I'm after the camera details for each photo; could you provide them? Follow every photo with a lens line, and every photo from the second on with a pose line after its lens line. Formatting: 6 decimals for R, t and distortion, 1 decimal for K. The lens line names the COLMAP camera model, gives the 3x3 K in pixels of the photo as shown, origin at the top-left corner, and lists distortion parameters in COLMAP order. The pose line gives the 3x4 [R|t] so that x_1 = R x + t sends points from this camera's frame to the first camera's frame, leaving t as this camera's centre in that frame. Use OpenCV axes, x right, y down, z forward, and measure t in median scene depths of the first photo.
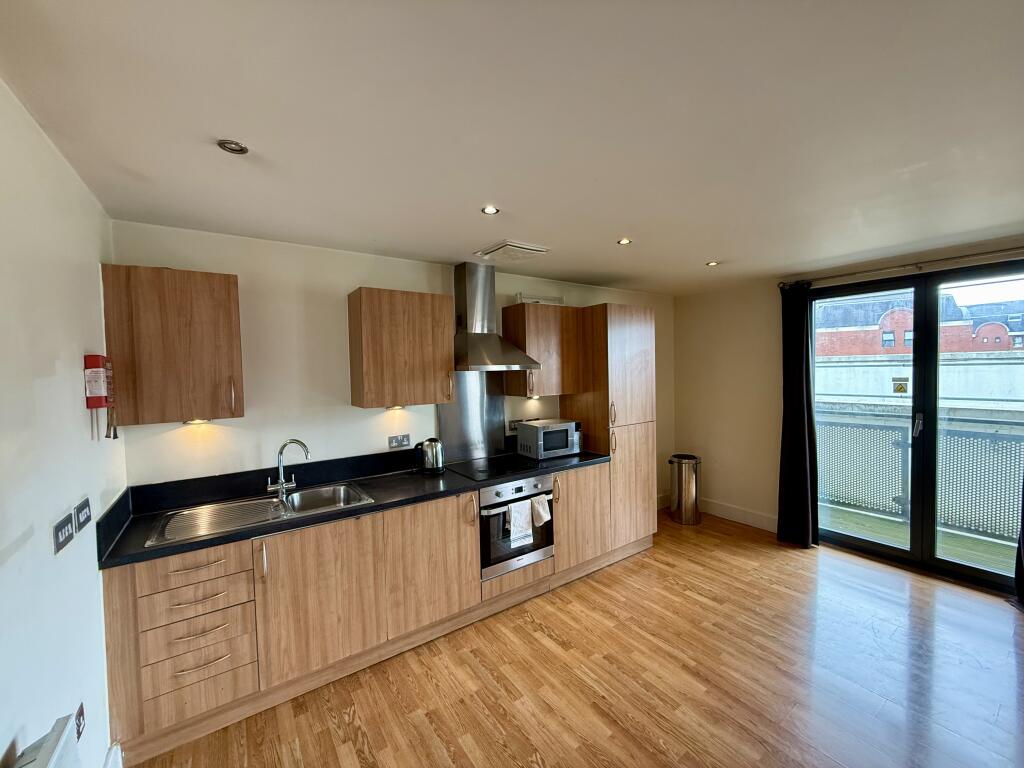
lens RADIAL K [[405.1, 0, 509.5], [0, 405.1, 383.9], [0, 0, 1]] dist [-0.001920, 0.000005]
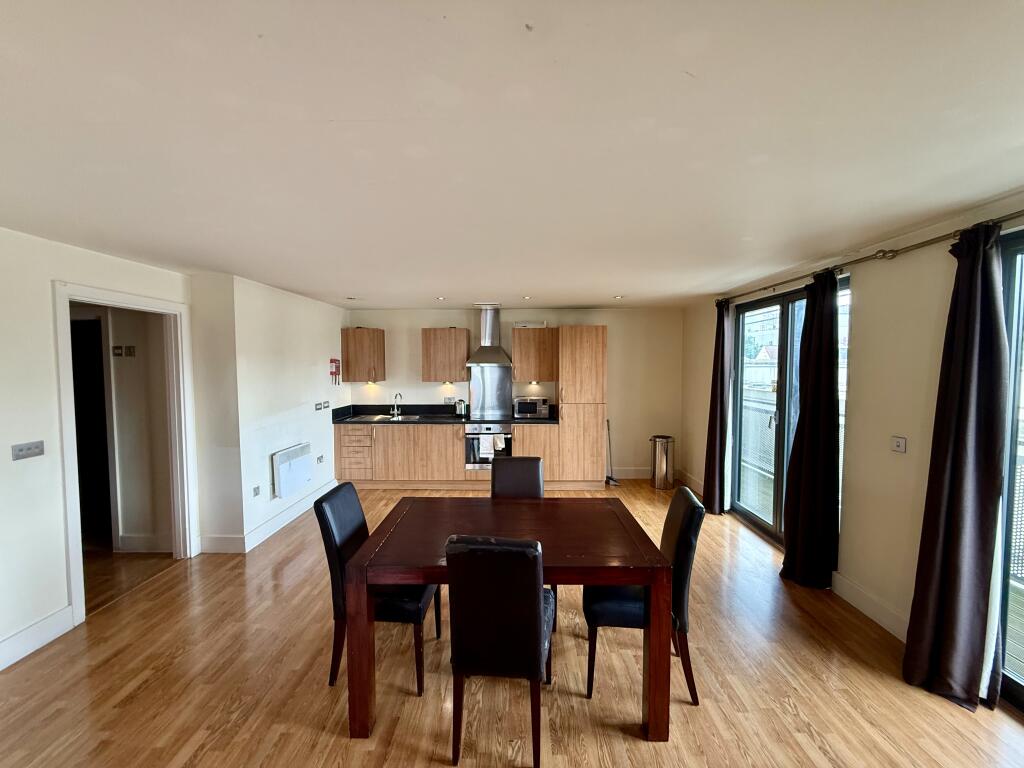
lens RADIAL K [[405.1, 0, 509.5], [0, 405.1, 383.9], [0, 0, 1]] dist [-0.001920, 0.000005]
pose [[0.810210, 0.047467, -0.584215, 1.303872], [-0.036990, 0.998869, 0.029858, -0.012485], [0.584972, -0.002582, 0.811050, -0.528107]]
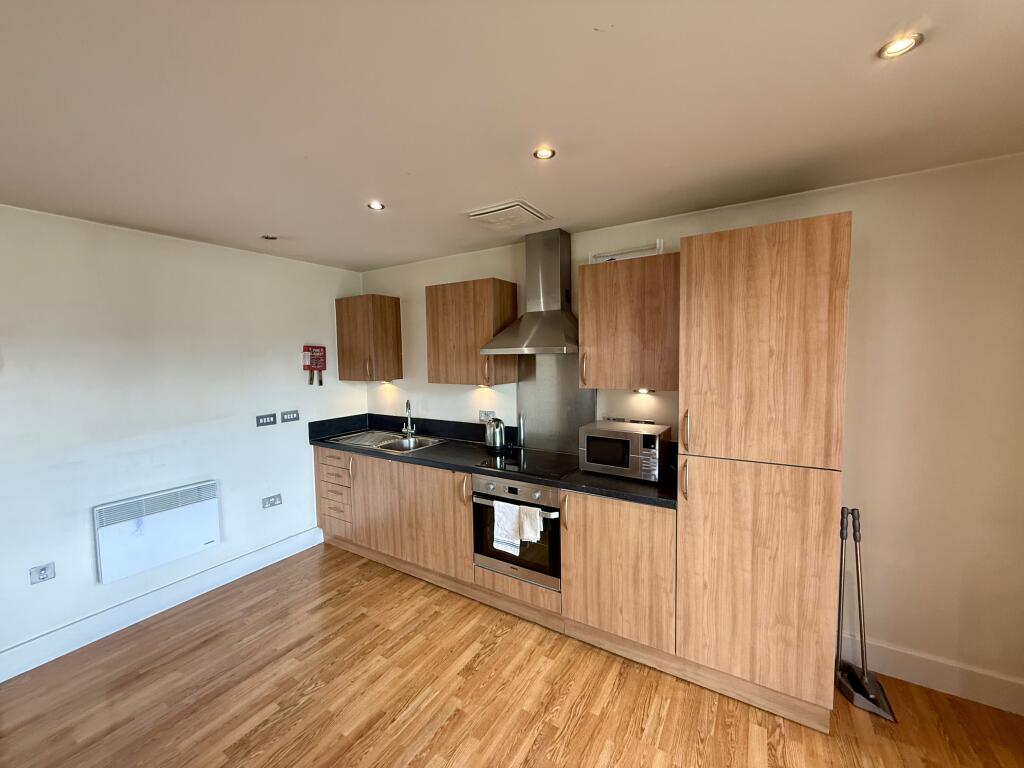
lens RADIAL K [[405.1, 0, 509.5], [0, 405.1, 383.9], [0, 0, 1]] dist [-0.001920, 0.000005]
pose [[0.401282, 0.084394, -0.912058, 0.863675], [-0.025379, 0.996388, 0.081032, -0.043477], [0.915603, -0.009370, 0.401974, 0.692557]]
